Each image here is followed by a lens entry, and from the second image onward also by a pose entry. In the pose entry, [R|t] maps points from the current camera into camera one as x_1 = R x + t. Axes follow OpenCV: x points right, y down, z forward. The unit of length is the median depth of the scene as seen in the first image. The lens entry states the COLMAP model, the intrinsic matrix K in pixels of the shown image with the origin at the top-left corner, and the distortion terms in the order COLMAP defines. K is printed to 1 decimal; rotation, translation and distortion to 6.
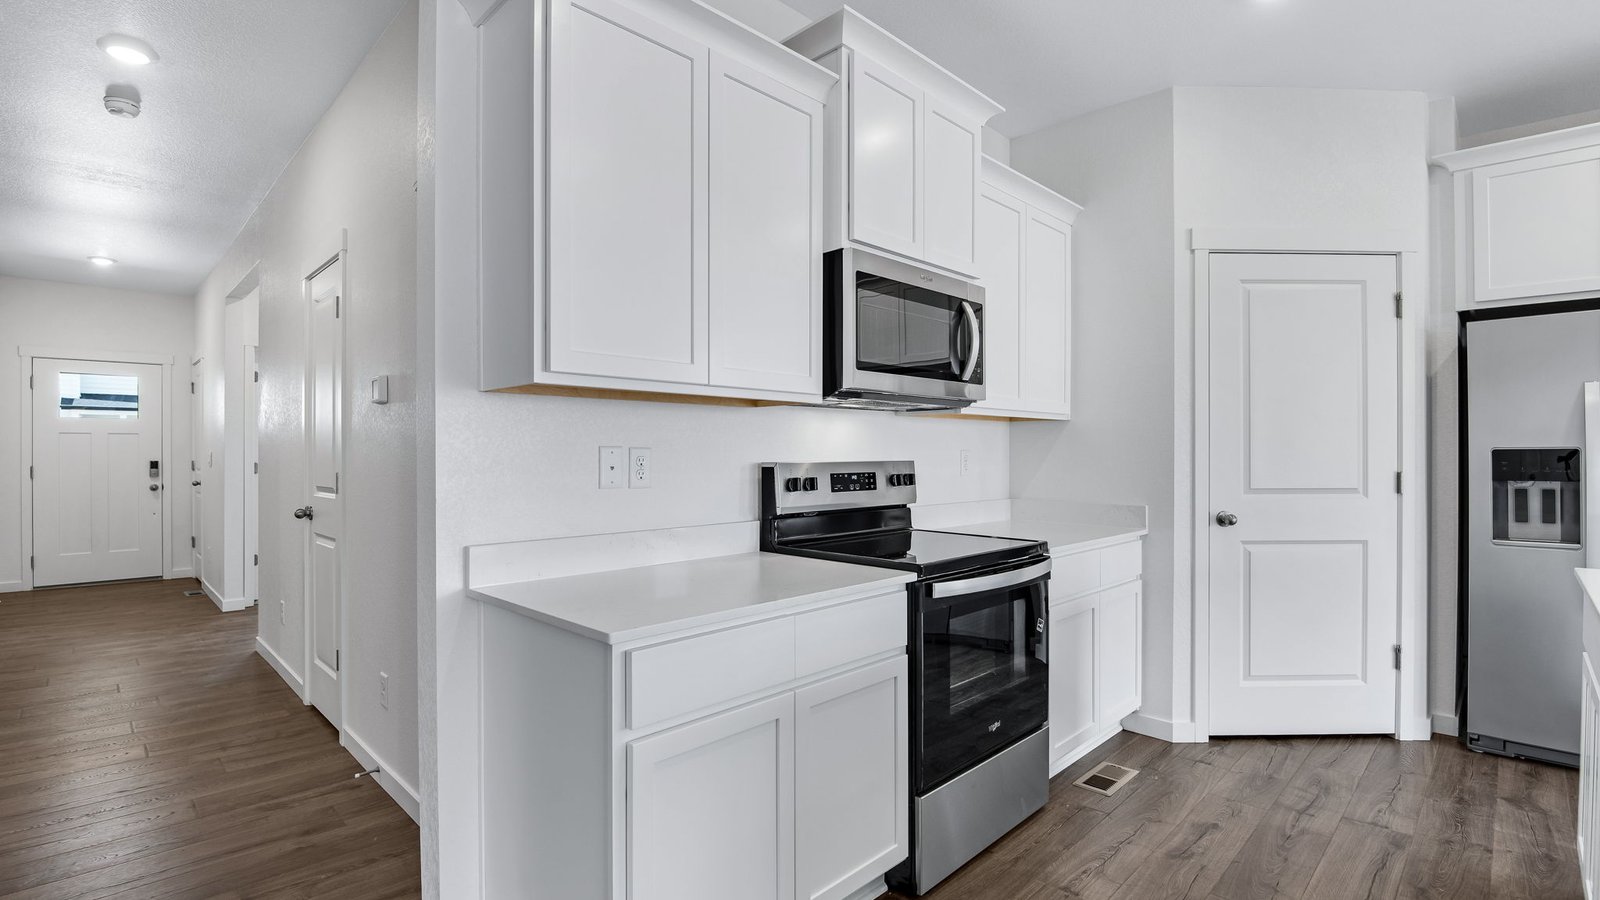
lens RADIAL K [[733.2, 0, 800.0], [0, 733.2, 450.0], [0, 0, 1]] dist [0.011306, -0.019140]
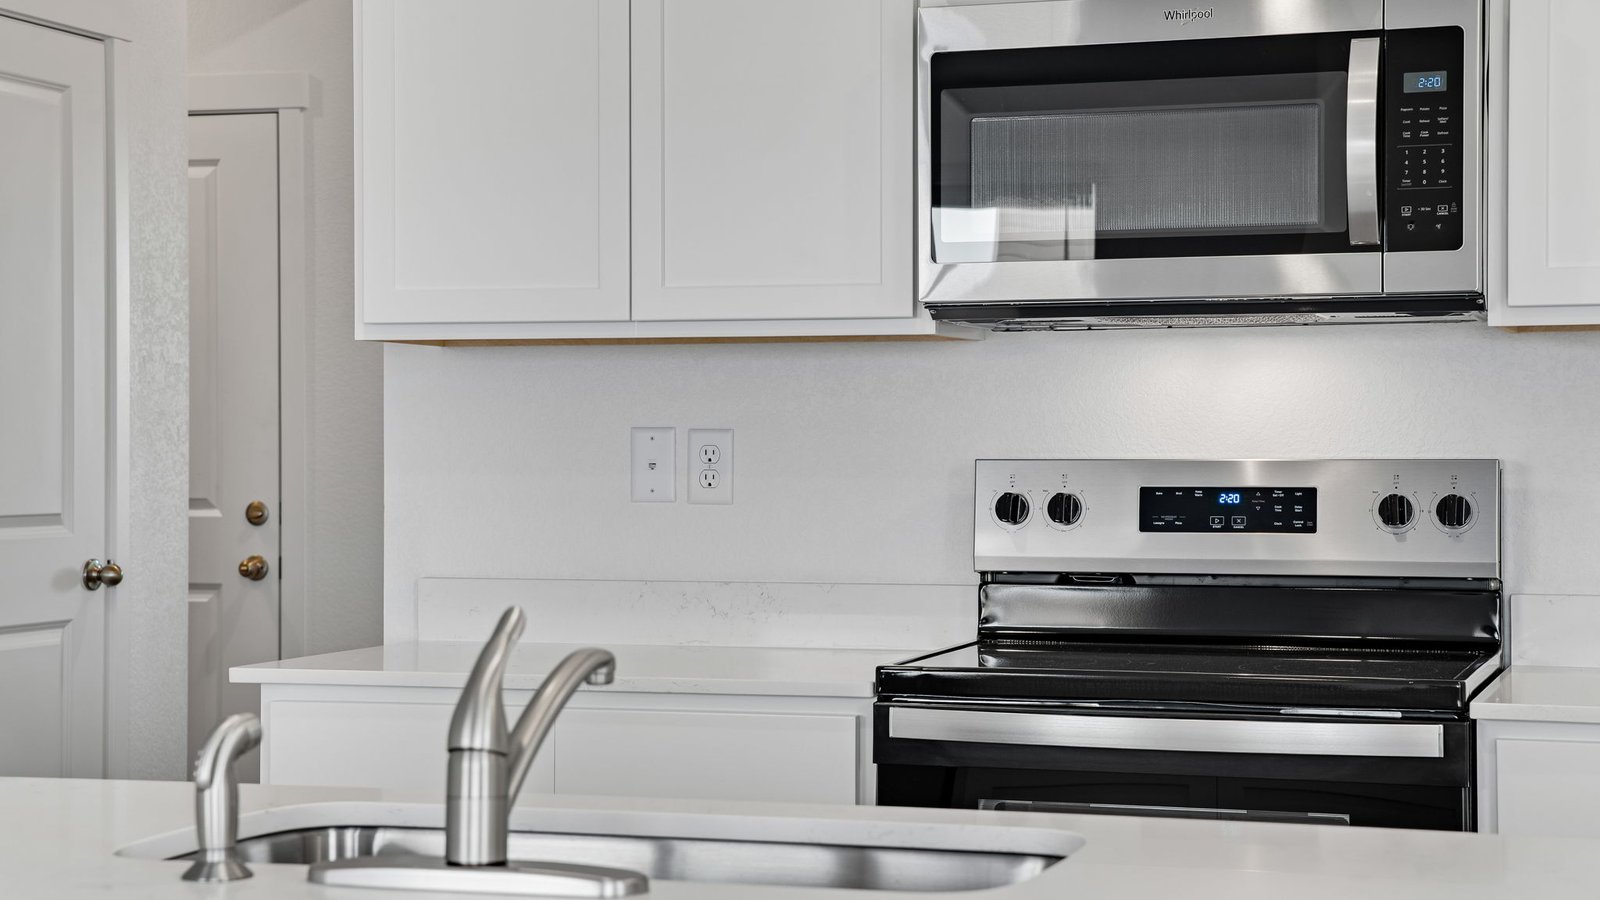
lens RADIAL K [[3002.7, 0, 800.5], [0, 3002.7, 425.8], [0, 0, 1]] dist [0.201542, 0.220748]
pose [[0.451823, -0.005135, -0.892093, 1.453734], [0.006352, 0.999977, -0.002539, -0.000021], [0.892085, -0.004520, 0.451845, 0.035310]]
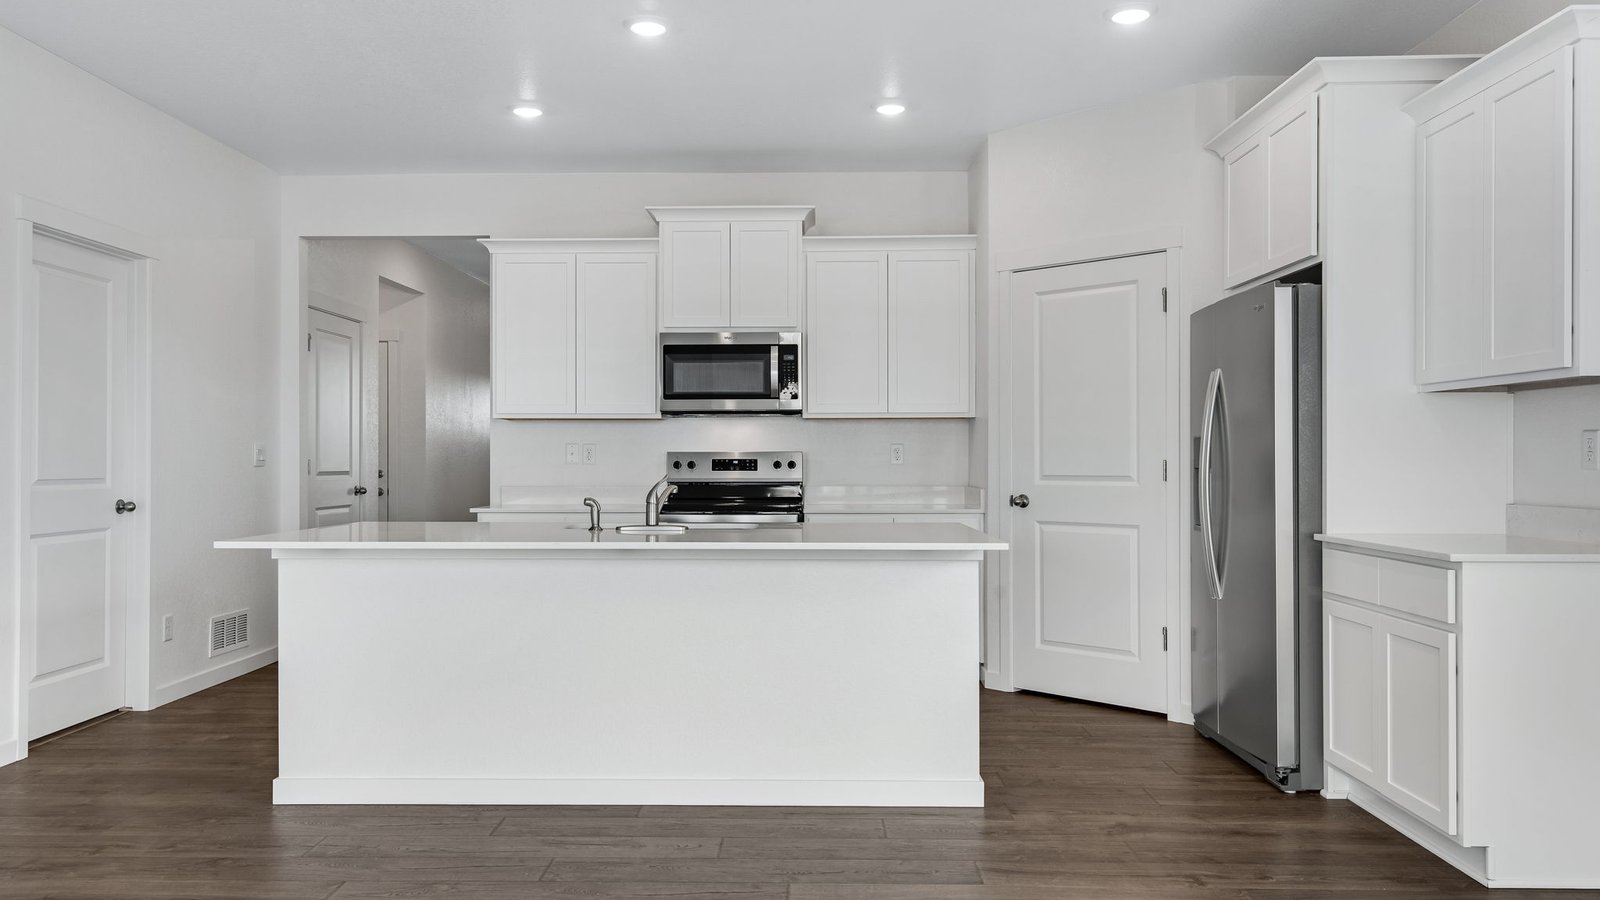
lens RADIAL K [[1180.9, 0, 800.0], [0, 1180.9, 450.0], [0, 0, 1]] dist [0.003370, 0.000747]
pose [[0.693875, -0.005569, -0.720074, 1.971204], [0.004573, 0.999984, -0.003327, 0.020896], [0.720081, -0.000984, 0.693889, -0.637367]]
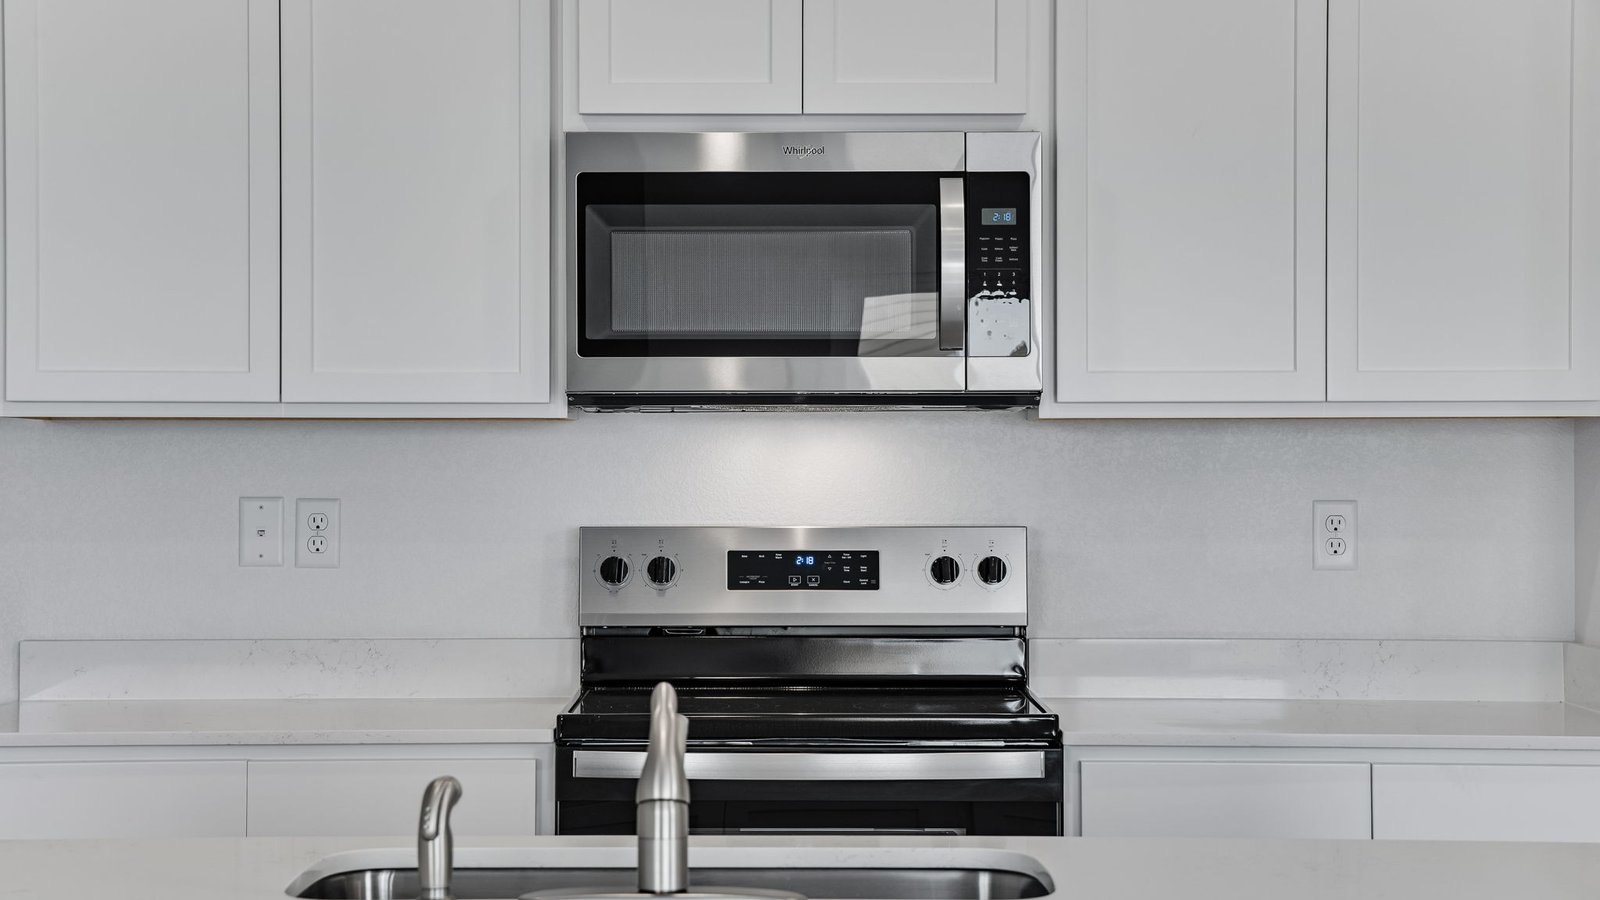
lens RADIAL K [[3002.7, 0, 800.5], [0, 3002.7, 425.8], [0, 0, 1]] dist [0.201542, 0.220748]
pose [[0.703811, -0.008108, -0.710341, 1.443172], [0.003135, 0.999961, -0.008307, -0.033081], [0.710380, 0.003619, 0.703809, -0.360865]]
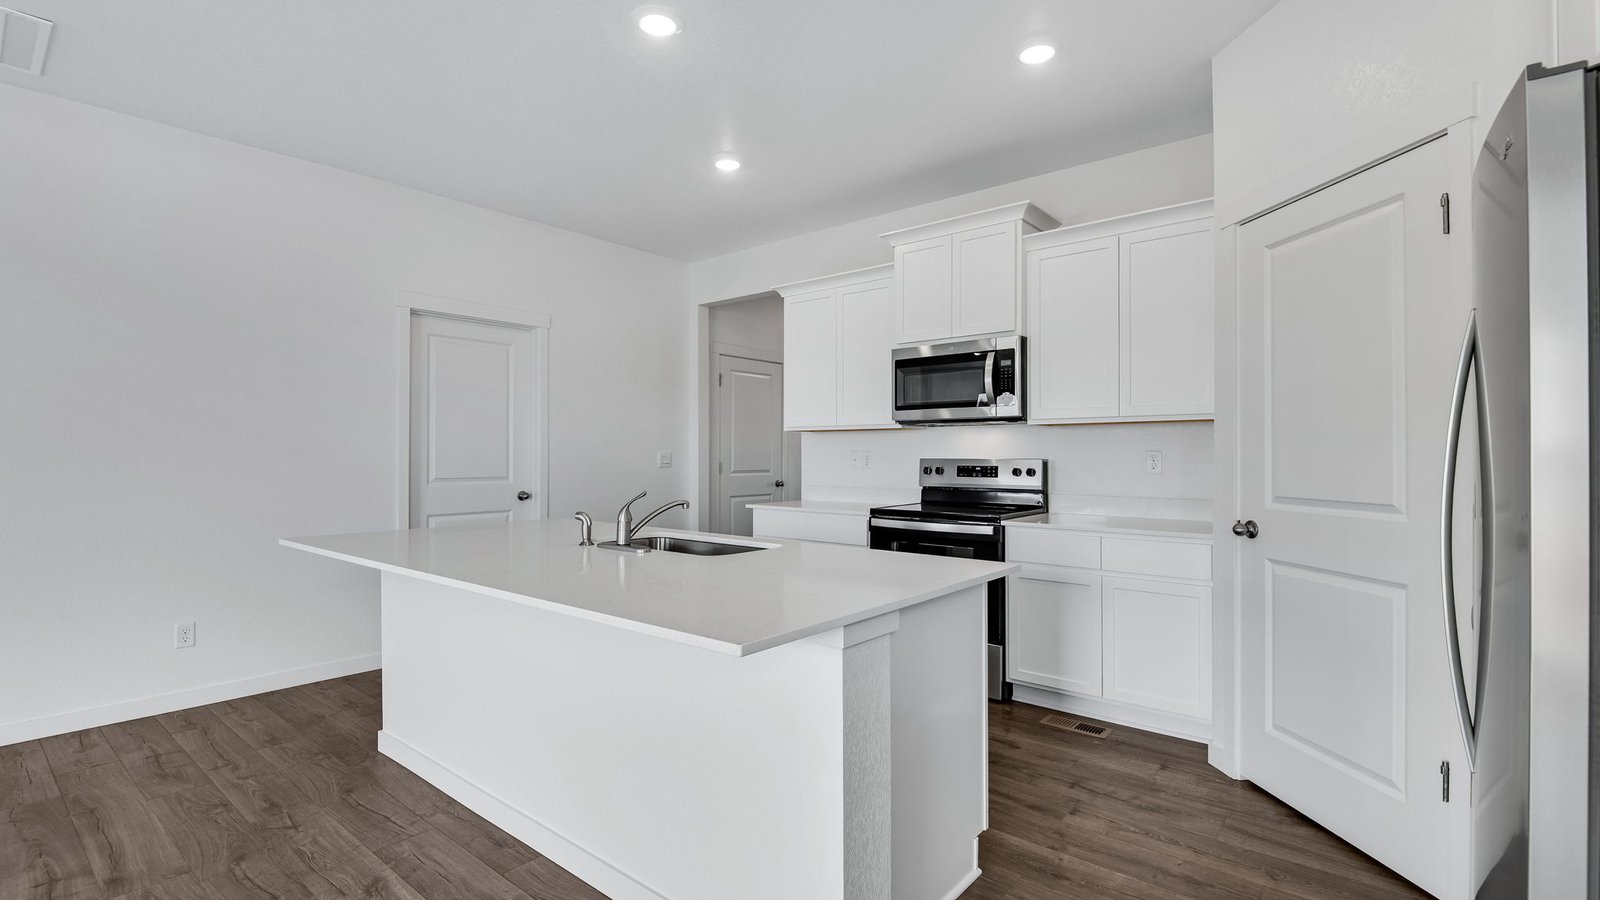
lens RADIAL K [[733.2, 0, 800.0], [0, 733.2, 450.0], [0, 0, 1]] dist [0.011306, -0.019140]
pose [[0.086248, -0.004583, -0.996263, 1.639867], [0.005951, 0.999974, -0.004085, 0.000753], [0.996256, -0.005576, 0.086273, 0.474468]]
